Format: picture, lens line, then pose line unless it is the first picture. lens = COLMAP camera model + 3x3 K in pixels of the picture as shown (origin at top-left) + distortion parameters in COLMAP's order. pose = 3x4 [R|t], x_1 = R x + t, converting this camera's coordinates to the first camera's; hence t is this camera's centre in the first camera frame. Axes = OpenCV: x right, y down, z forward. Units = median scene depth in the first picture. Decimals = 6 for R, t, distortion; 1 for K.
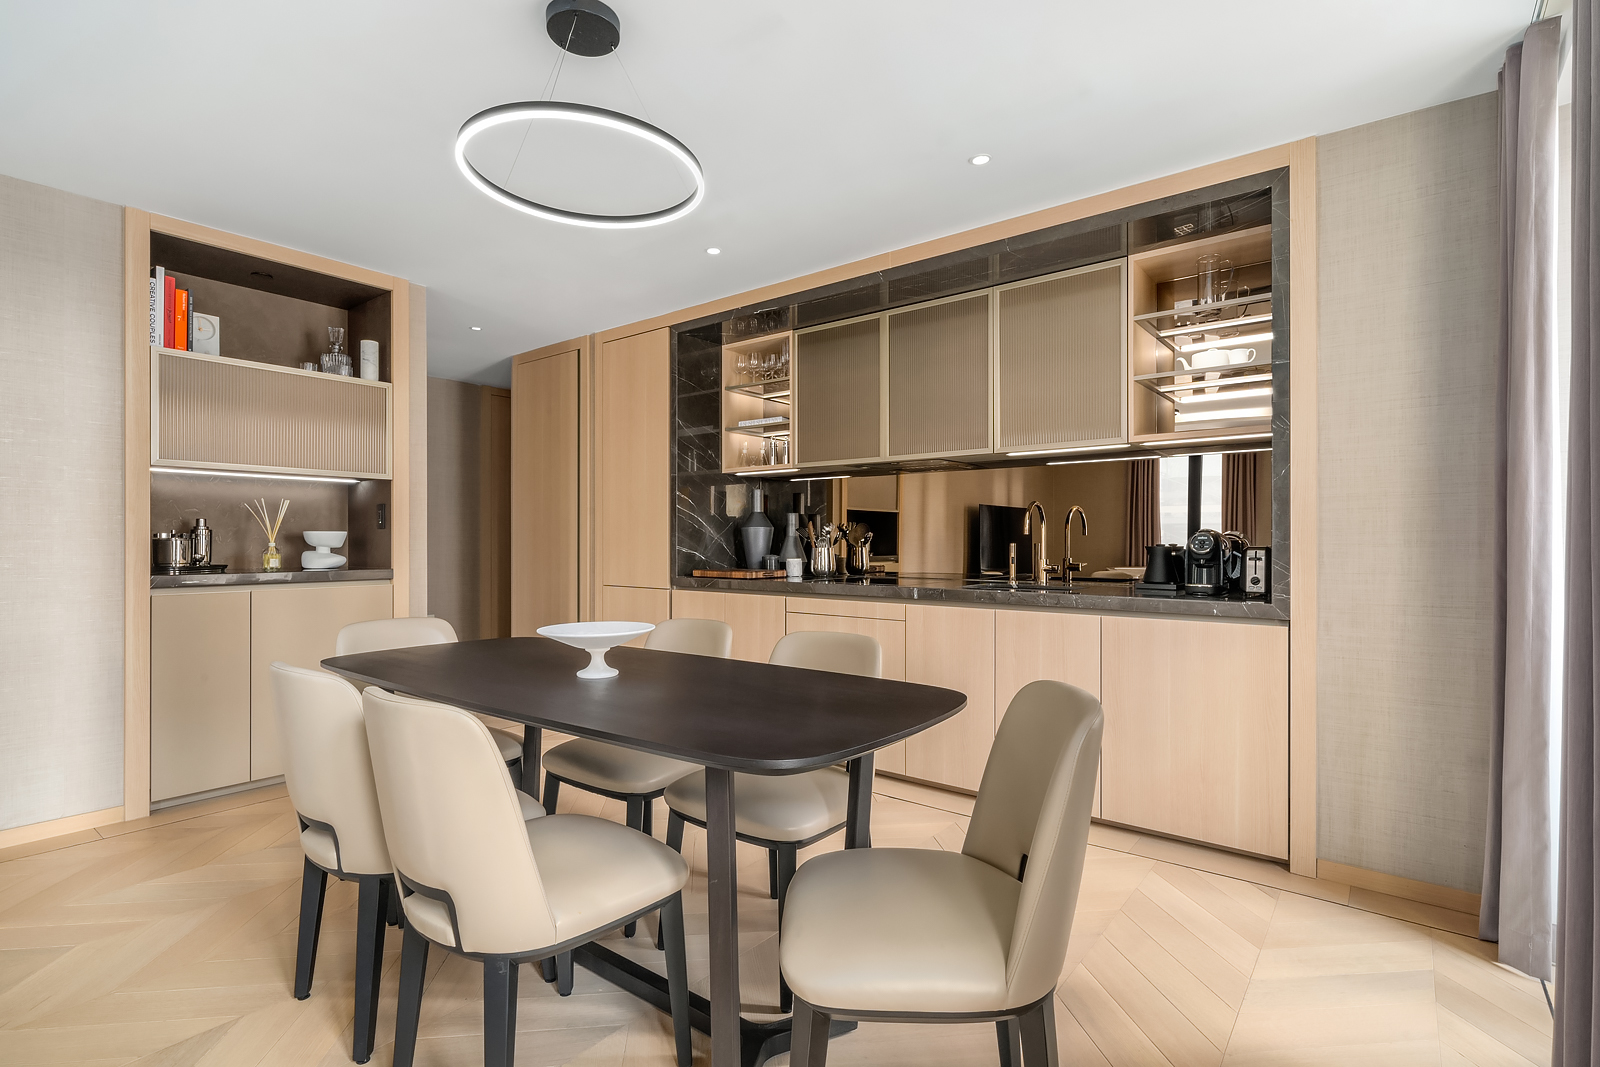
lens RADIAL K [[793.9, 0, 738.8], [0, 793.9, 541.7], [0, 0, 1]] dist [0.001651, -0.000202]
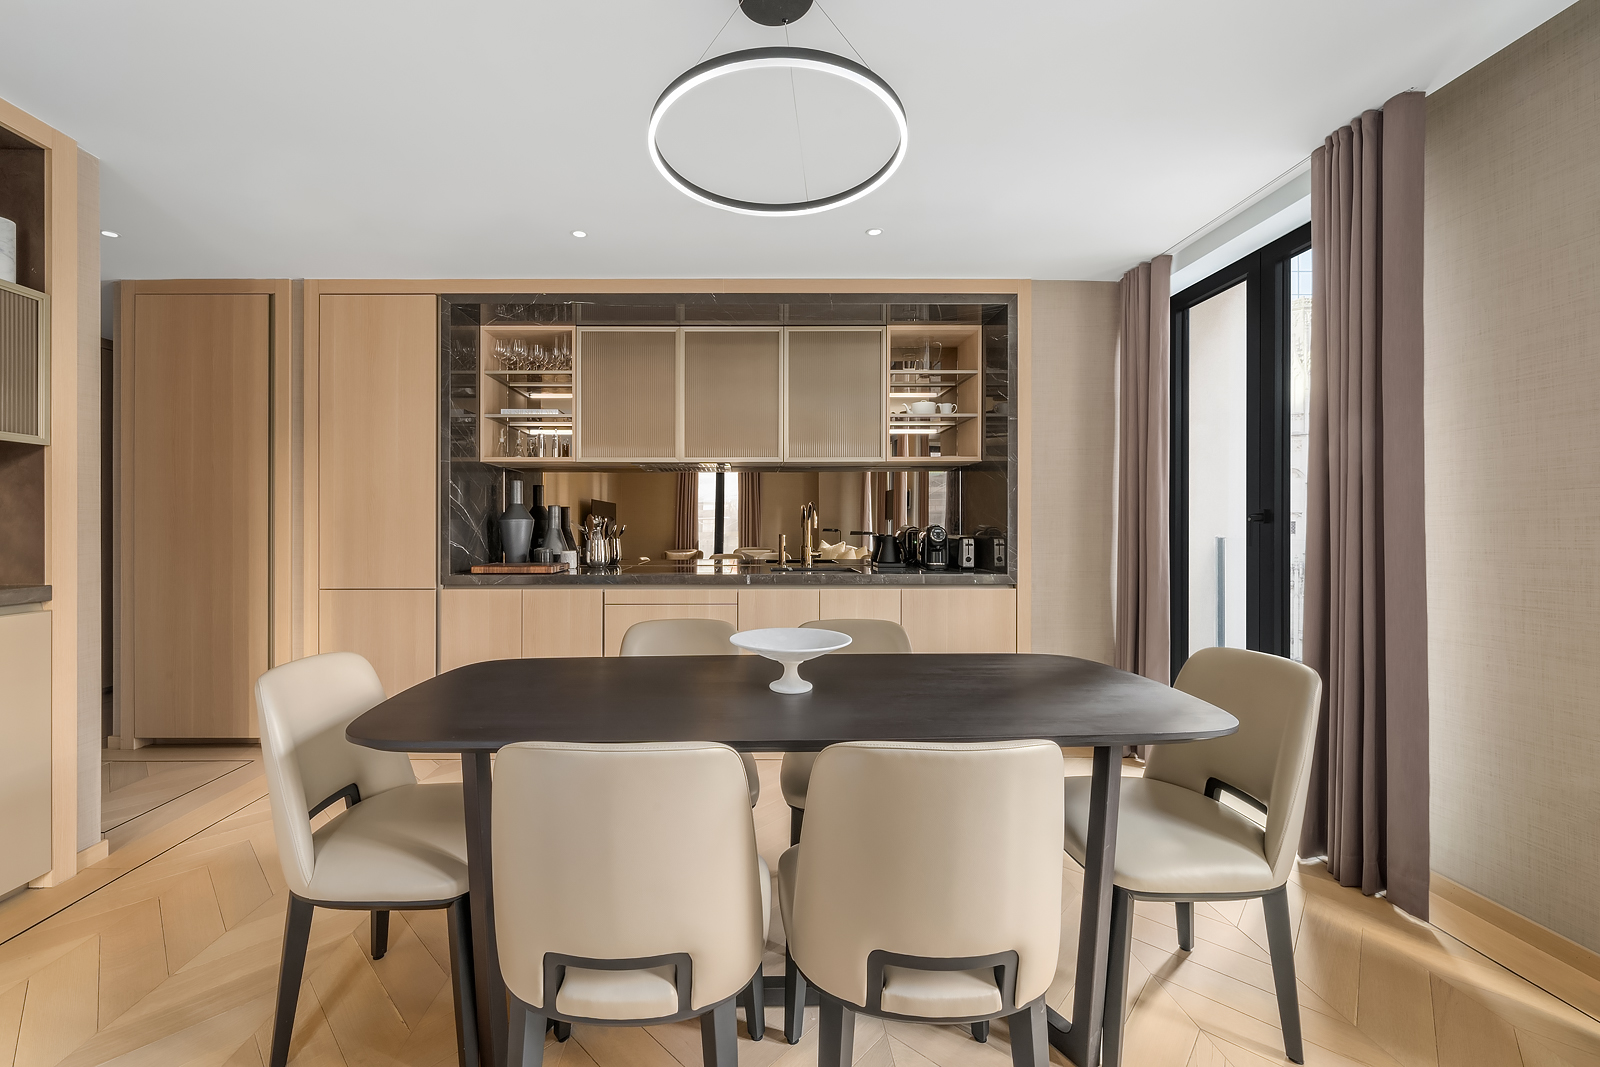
lens RADIAL K [[678.0, 0, 786.5], [0, 678.0, 523.5], [0, 0, 1]] dist [0.001434, 0.001131]
pose [[0.747733, -0.001035, 0.663999, -0.362653], [0.003554, 0.999991, -0.002444, -0.013045], [-0.663990, 0.004188, 0.747730, 0.206310]]
